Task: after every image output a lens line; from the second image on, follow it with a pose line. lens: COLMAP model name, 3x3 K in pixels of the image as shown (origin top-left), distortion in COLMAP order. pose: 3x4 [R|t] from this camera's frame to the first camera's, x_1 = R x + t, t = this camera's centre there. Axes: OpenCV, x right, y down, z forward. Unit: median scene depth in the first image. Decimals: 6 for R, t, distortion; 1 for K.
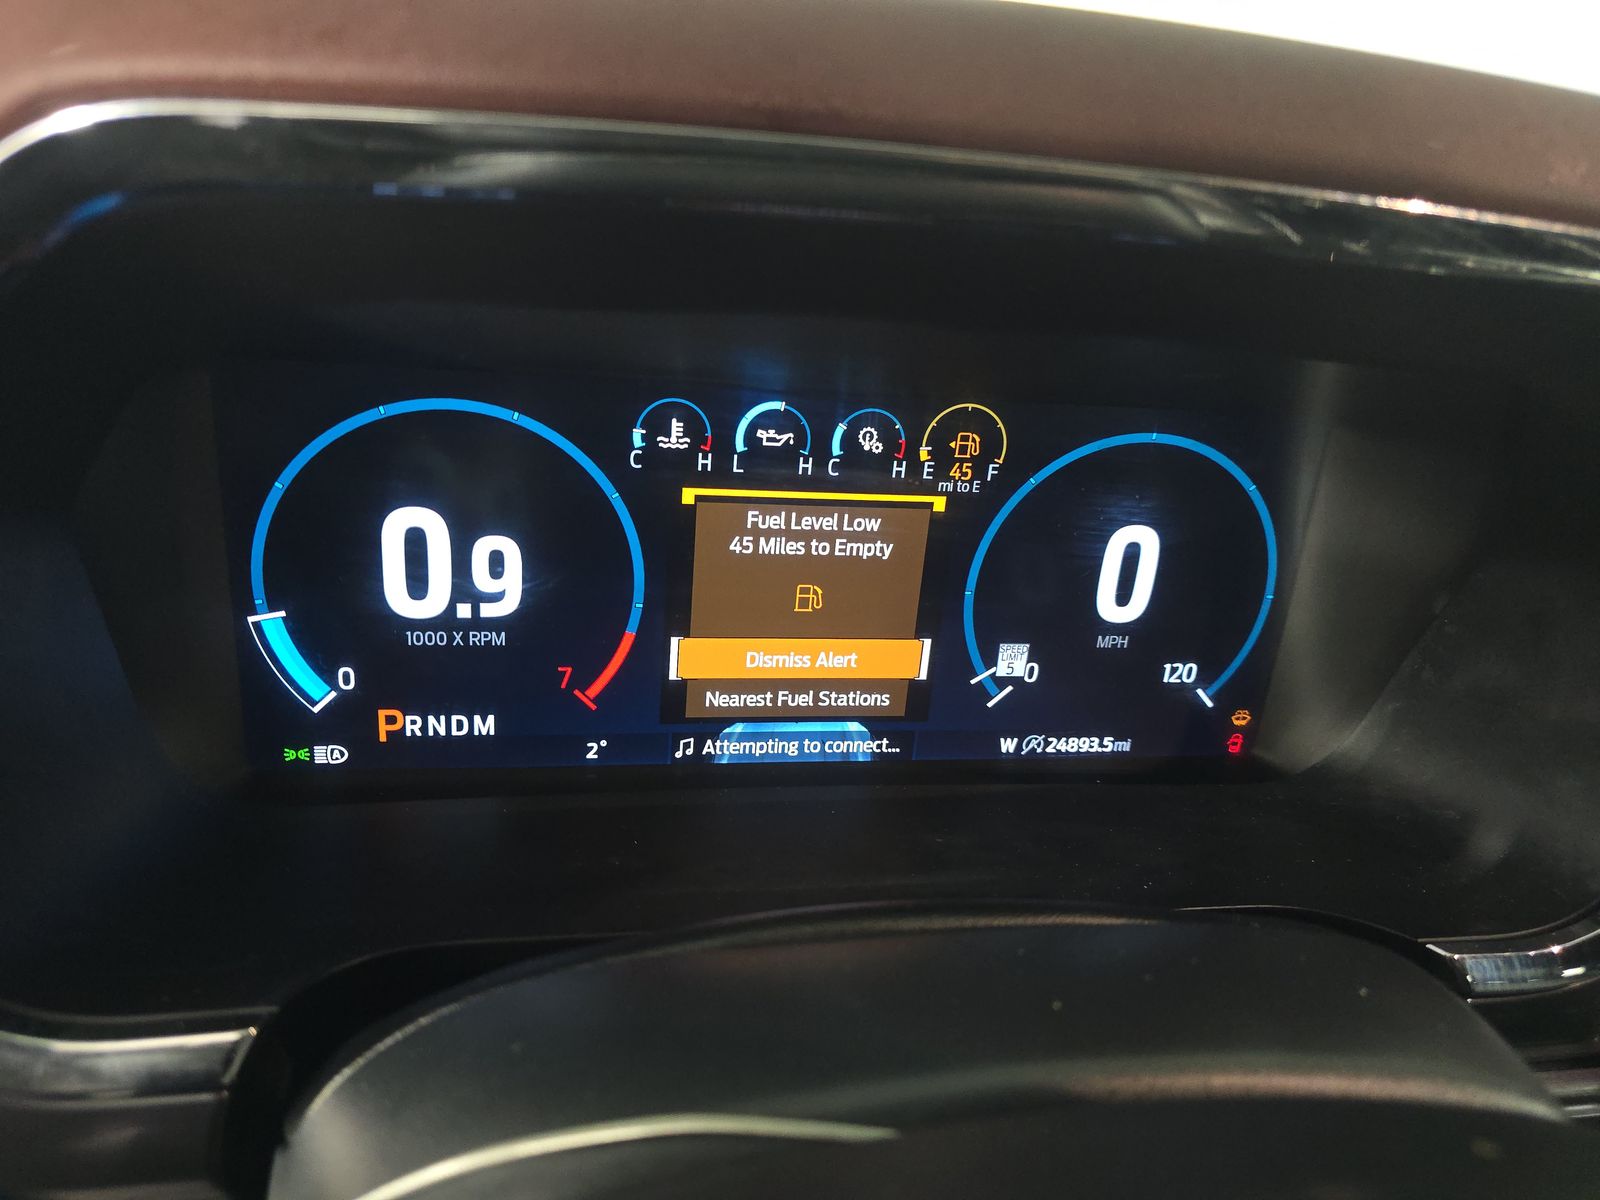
lens RADIAL K [[1098.5, 0, 800.0], [0, 1098.5, 600.0], [0, 0, 1]] dist [0.032039, -0.005621]
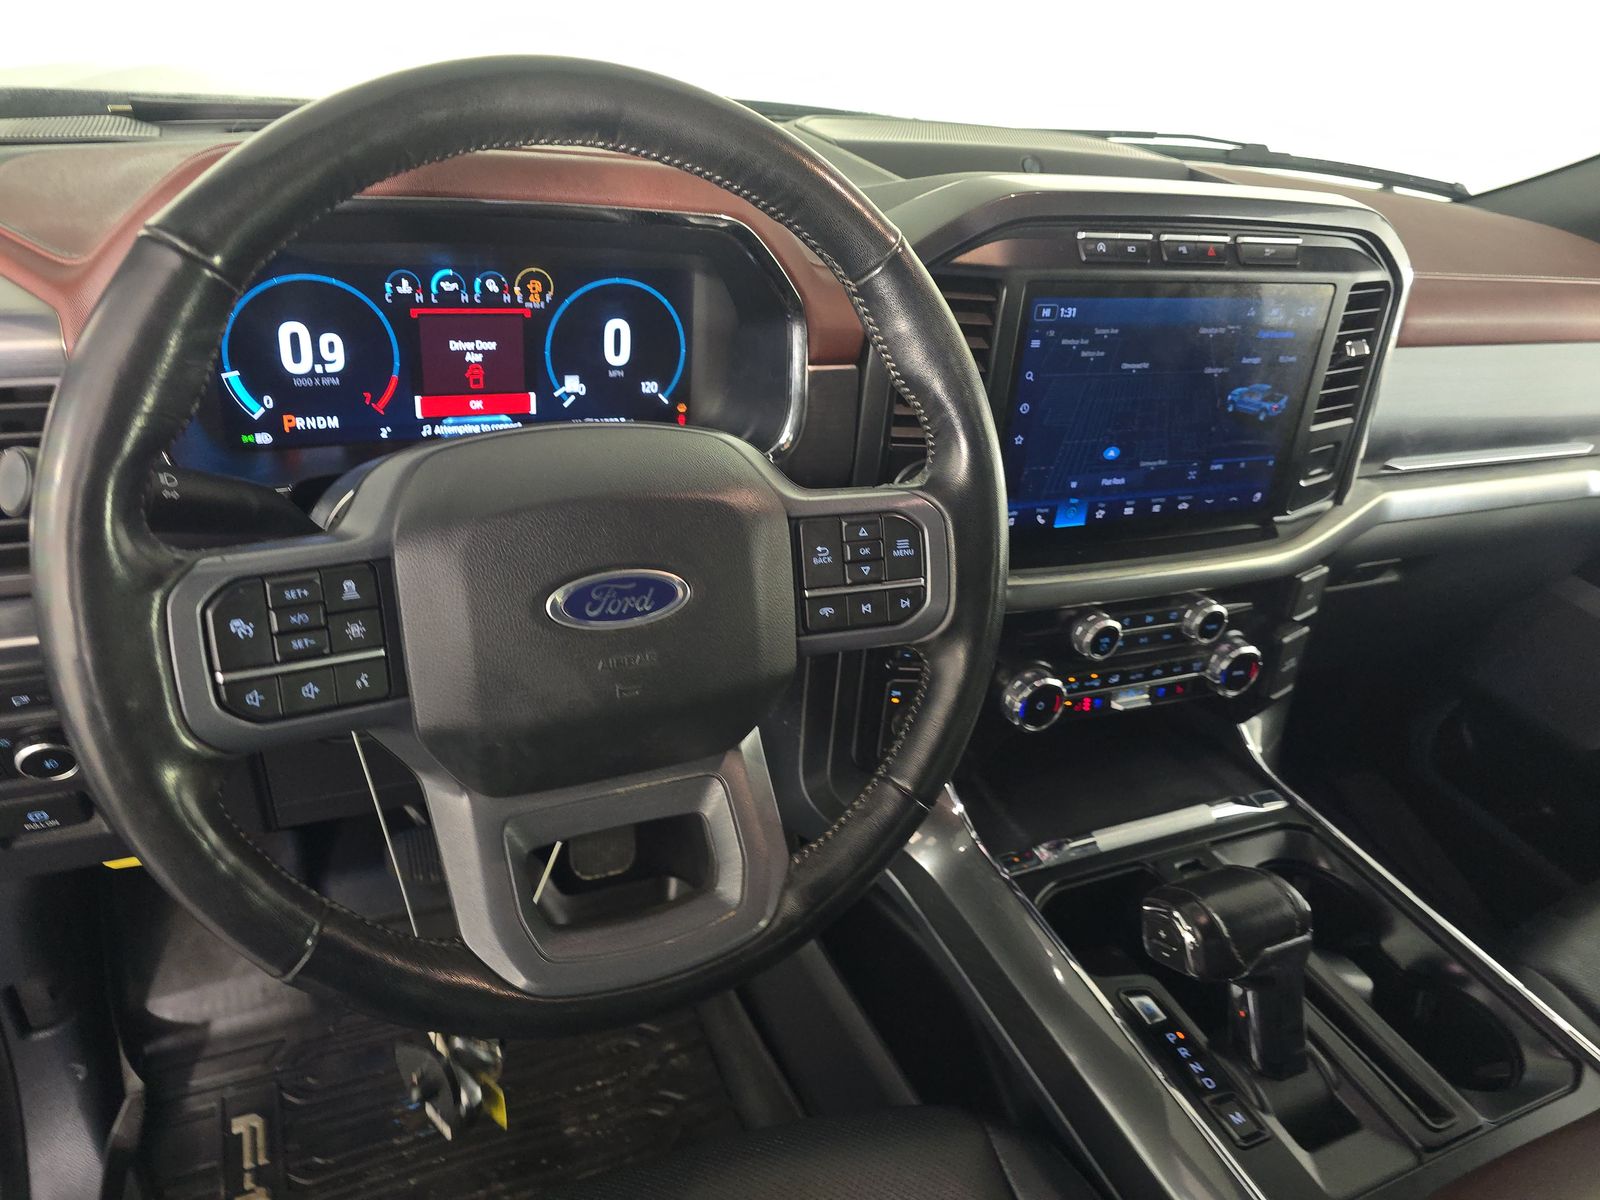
lens RADIAL K [[1071.3, 0, 789.4], [0, 1071.3, 604.7], [0, 0, 1]] dist [0.039734, -0.049371]
pose [[0.972712, -0.106286, 0.206242, 0.133386], [0.083406, 0.989665, 0.116646, 0.310666], [-0.216508, -0.096261, 0.971524, -1.425736]]
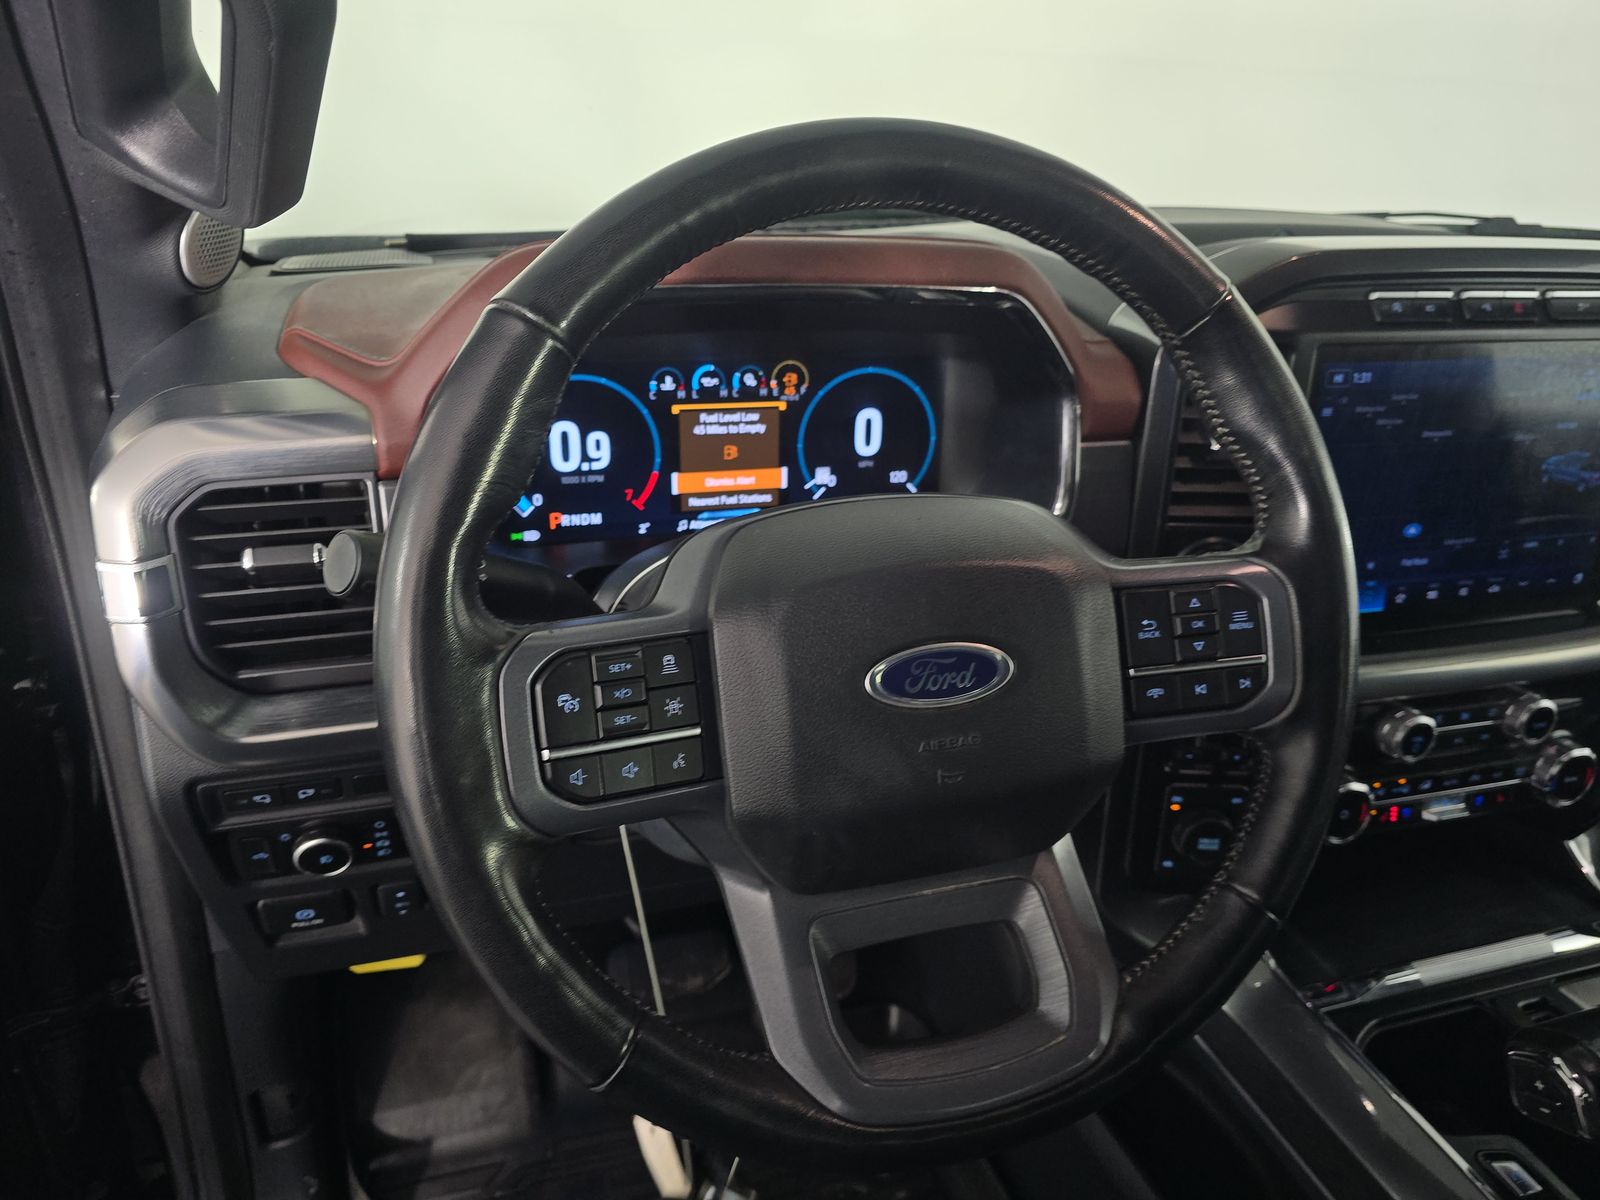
lens RADIAL K [[1071.3, 0, 789.4], [0, 1071.3, 604.7], [0, 0, 1]] dist [0.039734, -0.049371]
pose [[0.991992, -0.101480, 0.075196, -0.073187], [0.102504, 0.994684, -0.009878, 0.361371], [-0.073794, 0.017506, 0.997120, -1.280055]]
